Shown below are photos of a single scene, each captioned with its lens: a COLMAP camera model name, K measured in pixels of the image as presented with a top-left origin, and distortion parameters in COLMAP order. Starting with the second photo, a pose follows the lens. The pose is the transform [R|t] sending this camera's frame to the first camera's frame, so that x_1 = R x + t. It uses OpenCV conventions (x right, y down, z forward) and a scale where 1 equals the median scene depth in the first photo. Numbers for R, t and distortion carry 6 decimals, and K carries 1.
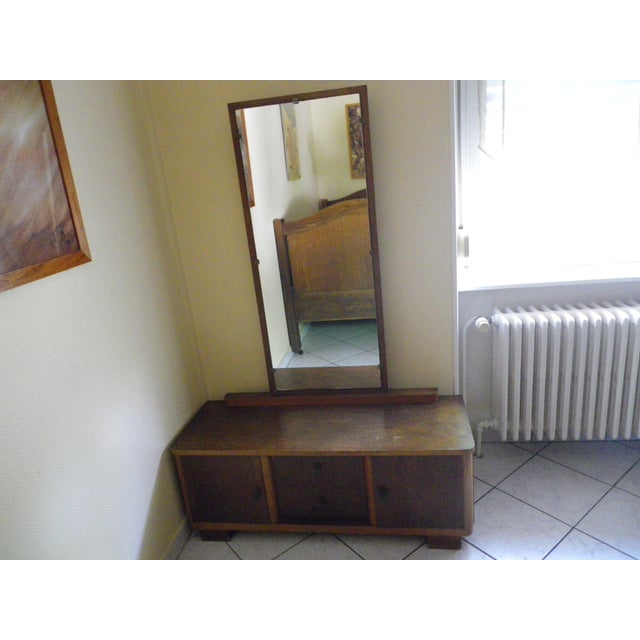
lens RADIAL K [[462.4, 0, 317.6], [0, 462.4, 318.6], [0, 0, 1]] dist [0.008602, -0.002350]
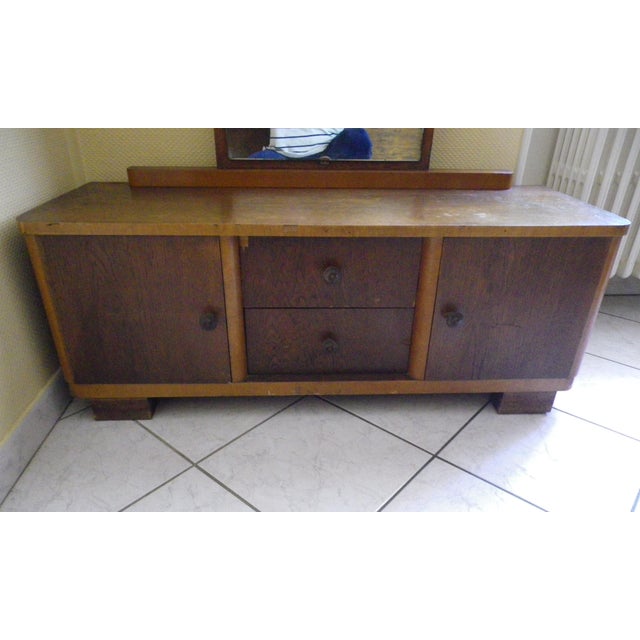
lens RADIAL K [[495.8, 0, 322.7], [0, 495.8, 322.4], [0, 0, 1]] dist [0.000502, 0.003472]
pose [[0.975710, 0.005146, 0.219008, -0.123617], [-0.045841, 0.982388, 0.181142, 0.261860], [-0.214218, -0.186782, 0.958761, 0.430484]]
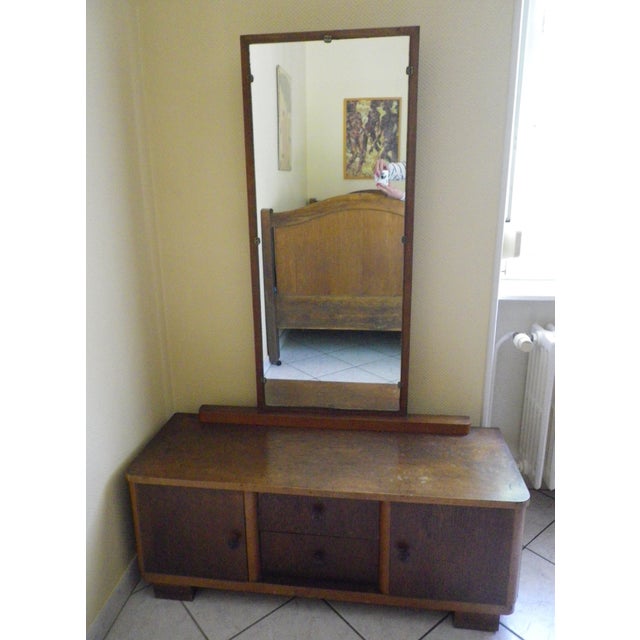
lens RADIAL K [[495.8, 0, 308.2], [0, 495.8, 307.4], [0, 0, 1]] dist [0.000502, 0.003472]
pose [[0.996095, 0.078978, 0.039473, -0.070715], [-0.076993, 0.995802, -0.049499, 0.027552], [-0.043217, 0.046267, 0.997994, 0.161781]]
